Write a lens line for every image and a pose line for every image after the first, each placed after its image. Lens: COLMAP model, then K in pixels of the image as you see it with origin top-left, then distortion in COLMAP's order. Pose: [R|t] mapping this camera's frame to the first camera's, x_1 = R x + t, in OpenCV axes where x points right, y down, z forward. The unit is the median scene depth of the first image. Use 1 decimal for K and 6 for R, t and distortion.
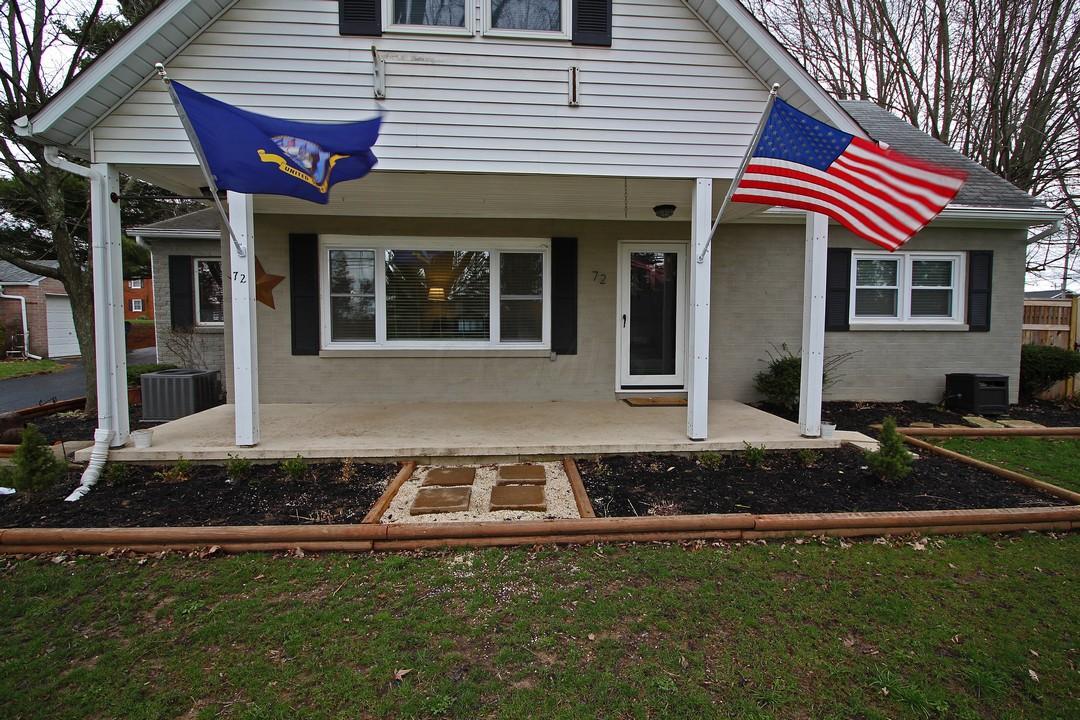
lens RADIAL K [[546.6, 0, 547.5], [0, 546.6, 356.9], [0, 0, 1]] dist [0.003333, -0.015442]
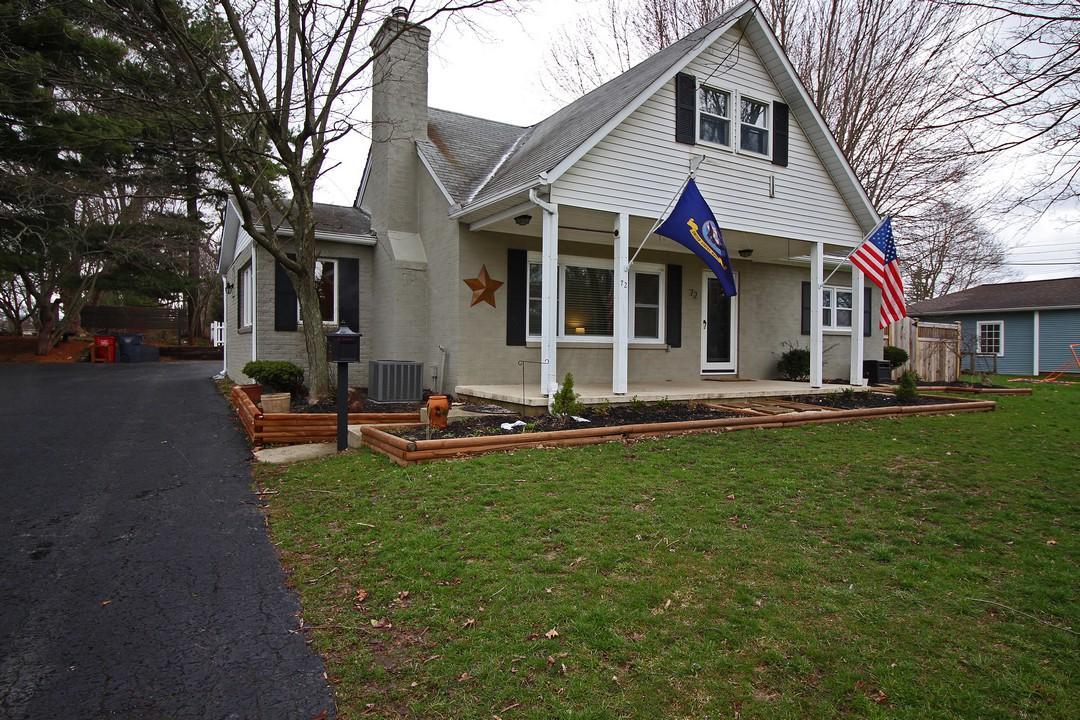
lens RADIAL K [[651.2, 0, 545.4], [0, 651.2, 355.4], [0, 0, 1]] dist [-0.000570, -0.000309]
pose [[0.896951, 0.001715, 0.442127, -1.020048], [0.022030, 0.998577, -0.048567, 0.091248], [-0.441581, 0.053302, 0.895637, -0.354638]]
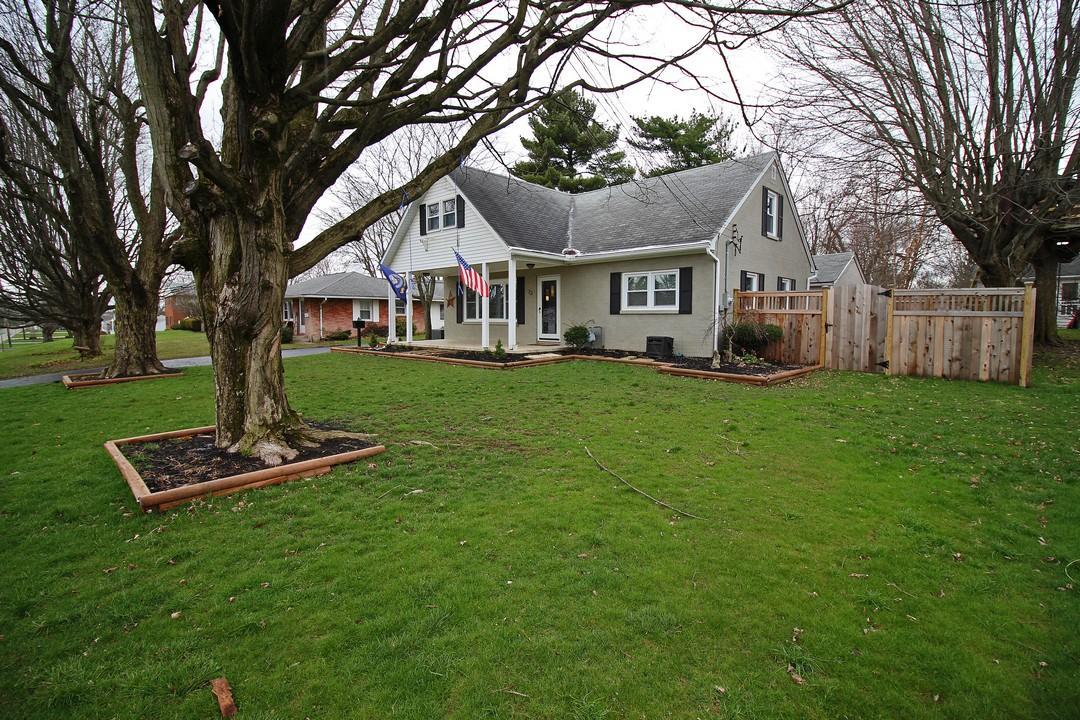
lens RADIAL K [[515.6, 0, 545.2], [0, 515.6, 353.1], [0, 0, 1]] dist [0.000609, -0.012355]
pose [[0.657003, 0.049226, -0.752279, 1.883018], [-0.052082, 0.998446, 0.019848, 0.074553], [0.752087, 0.026140, 0.658545, -0.451004]]
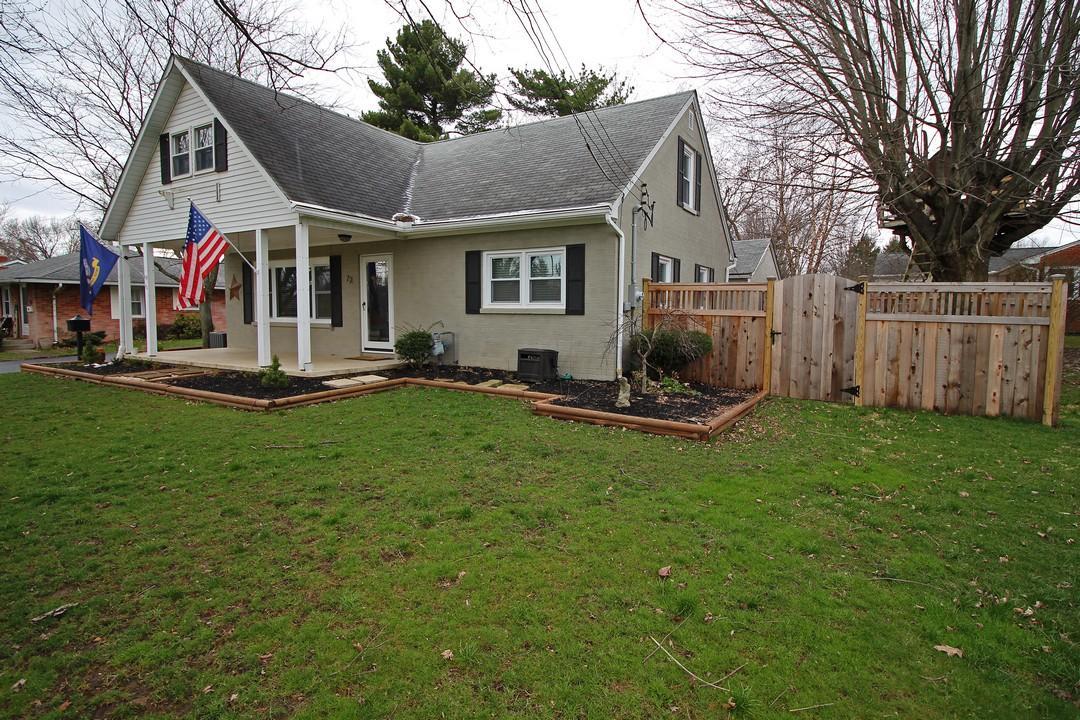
lens RADIAL K [[567.4, 0, 553.6], [0, 567.4, 357.3], [0, 0, 1]] dist [-0.005169, -0.001944]
pose [[0.808905, 0.049878, -0.585820, 1.581207], [-0.046246, 0.998706, 0.021176, 0.021382], [0.586118, 0.009962, 0.810164, 0.001121]]
